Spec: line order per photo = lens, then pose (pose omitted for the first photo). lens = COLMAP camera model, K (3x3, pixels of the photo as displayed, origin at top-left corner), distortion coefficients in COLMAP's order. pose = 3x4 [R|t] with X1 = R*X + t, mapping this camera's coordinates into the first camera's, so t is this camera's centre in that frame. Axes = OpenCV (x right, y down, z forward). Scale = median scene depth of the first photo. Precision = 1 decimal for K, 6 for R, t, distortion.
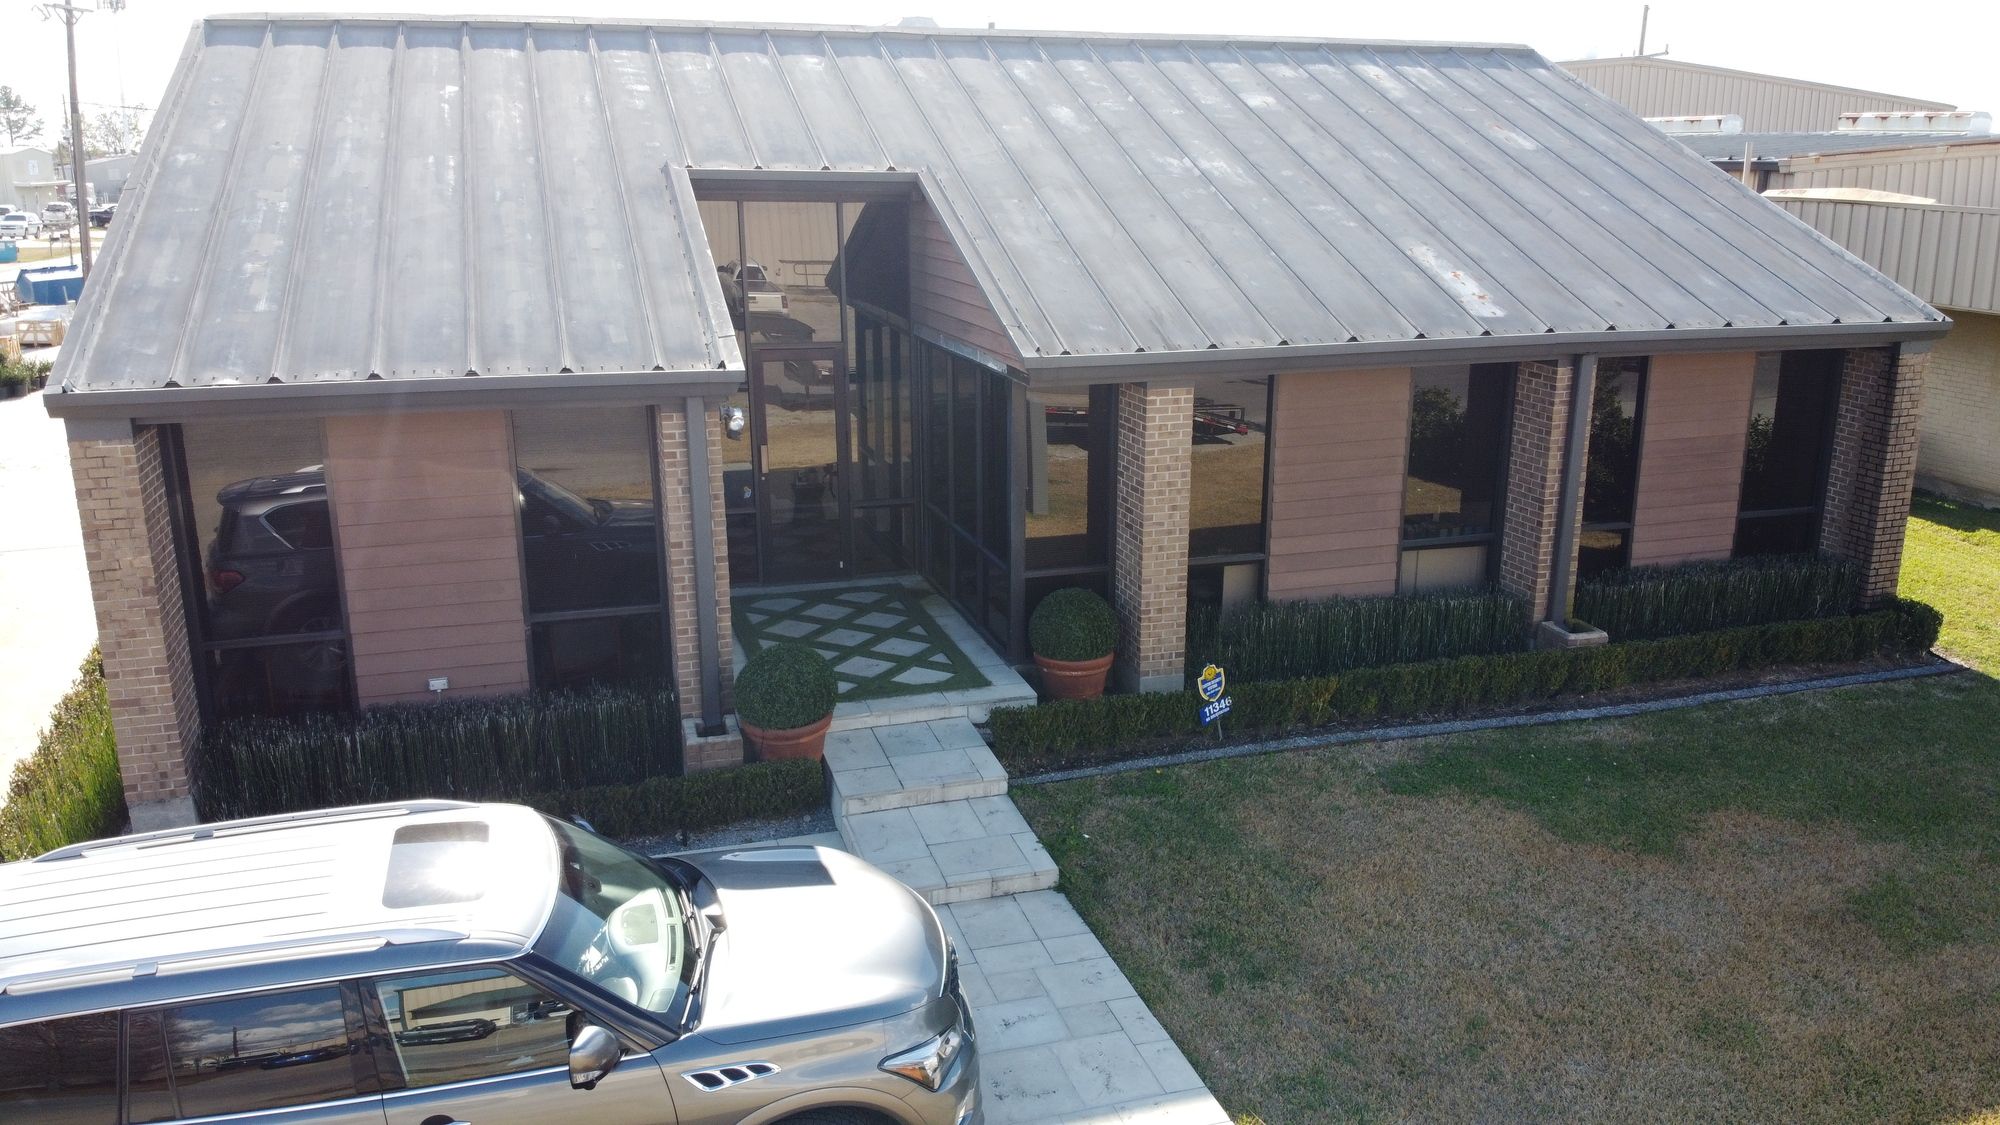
lens RADIAL K [[1477.3, 0, 1004.9], [0, 1477.3, 560.4], [0, 0, 1]] dist [0.134906, -0.257447]
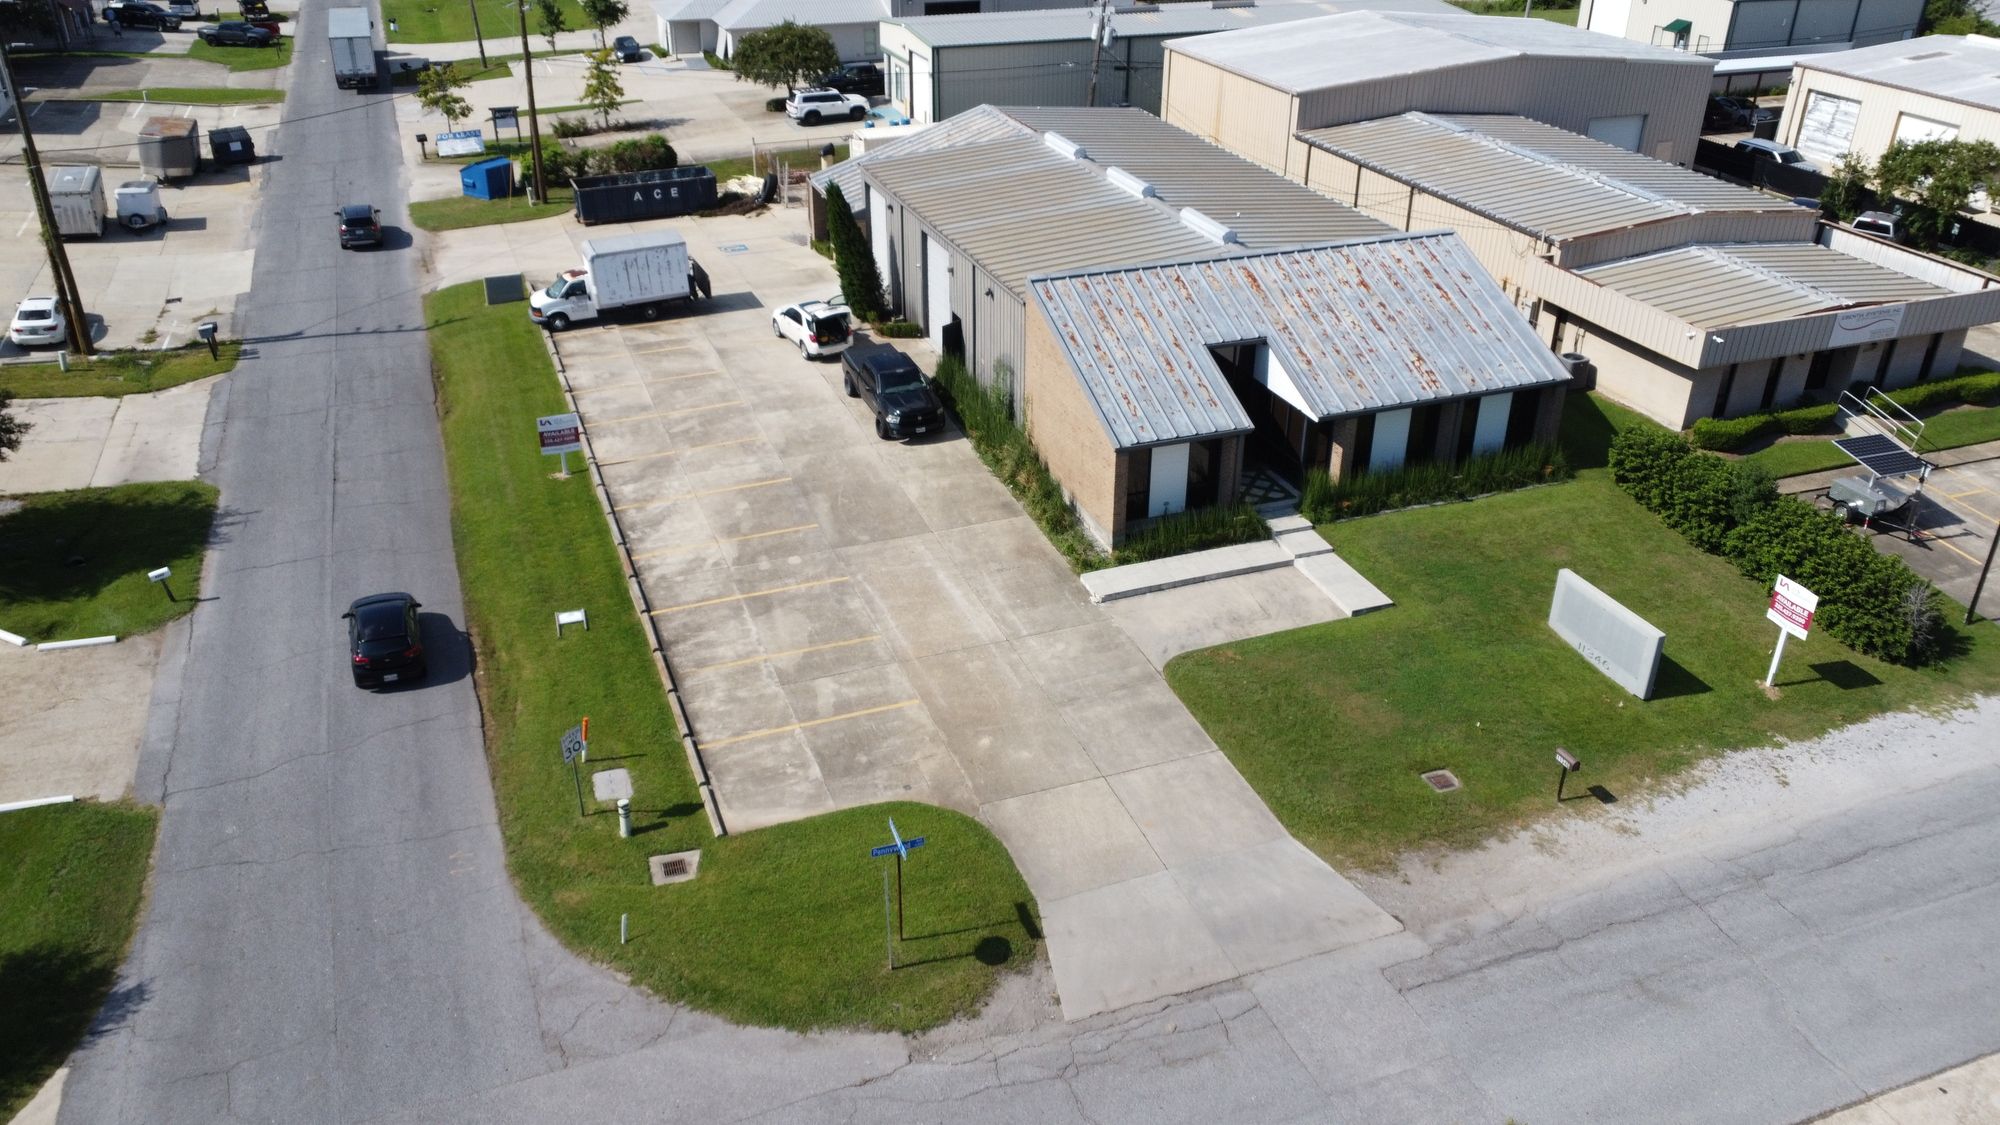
lens RADIAL K [[1513.3, 0, 1002.3], [0, 1513.3, 558.8], [0, 0, 1]] dist [0.002291, -0.011672]
pose [[0.997859, -0.023907, 0.060881, -0.933817], [0.009219, 0.972922, 0.230948, -0.614819], [-0.064753, -0.229893, 0.971059, -2.510120]]
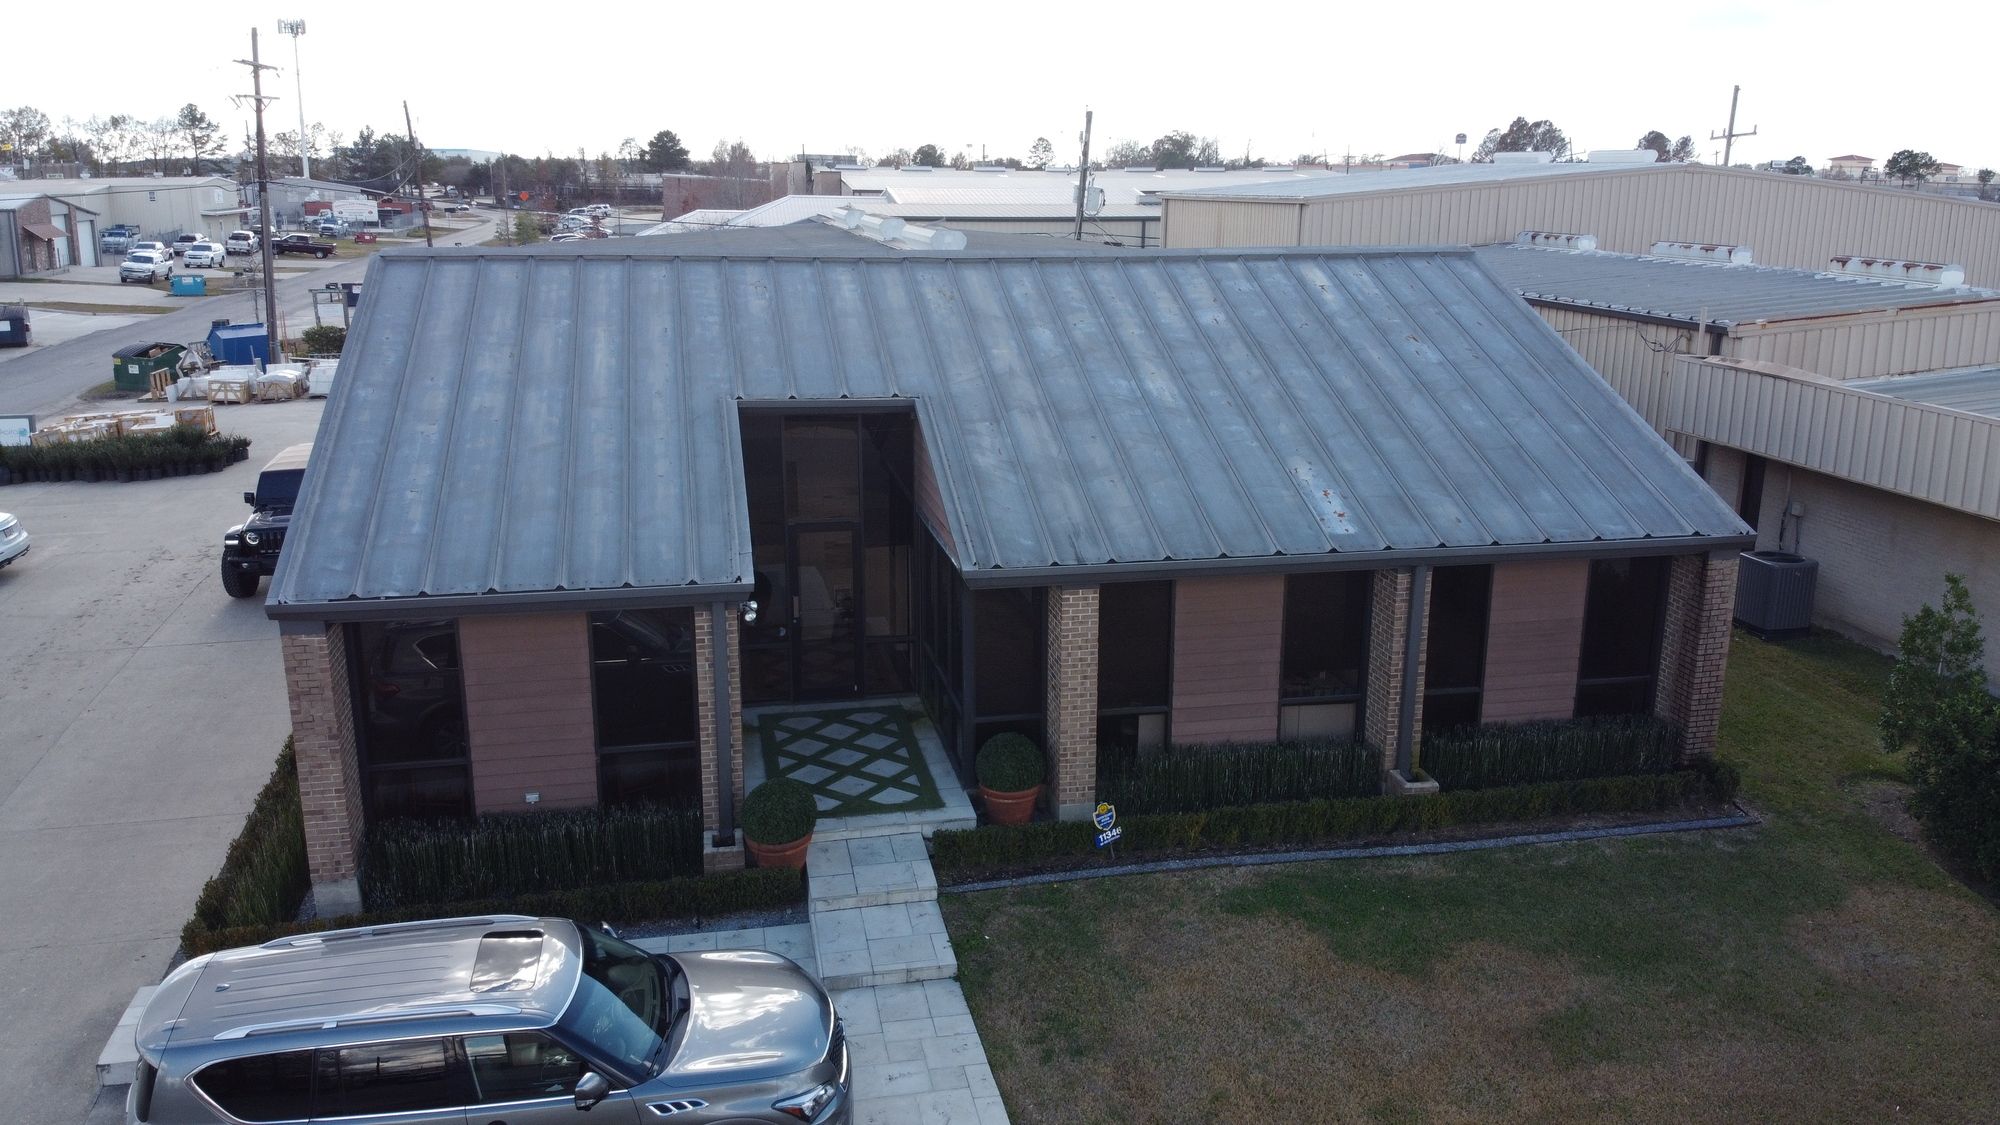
lens RADIAL K [[1468.6, 0, 1000.0], [0, 1468.6, 562.5], [0, 0, 1]] dist [0.196665, -0.413960]
pose [[0.995480, 0.029459, -0.090287, 0.149194], [-0.030056, 0.999534, -0.005260, -0.124310], [0.090090, 0.007950, 0.995902, -0.294440]]
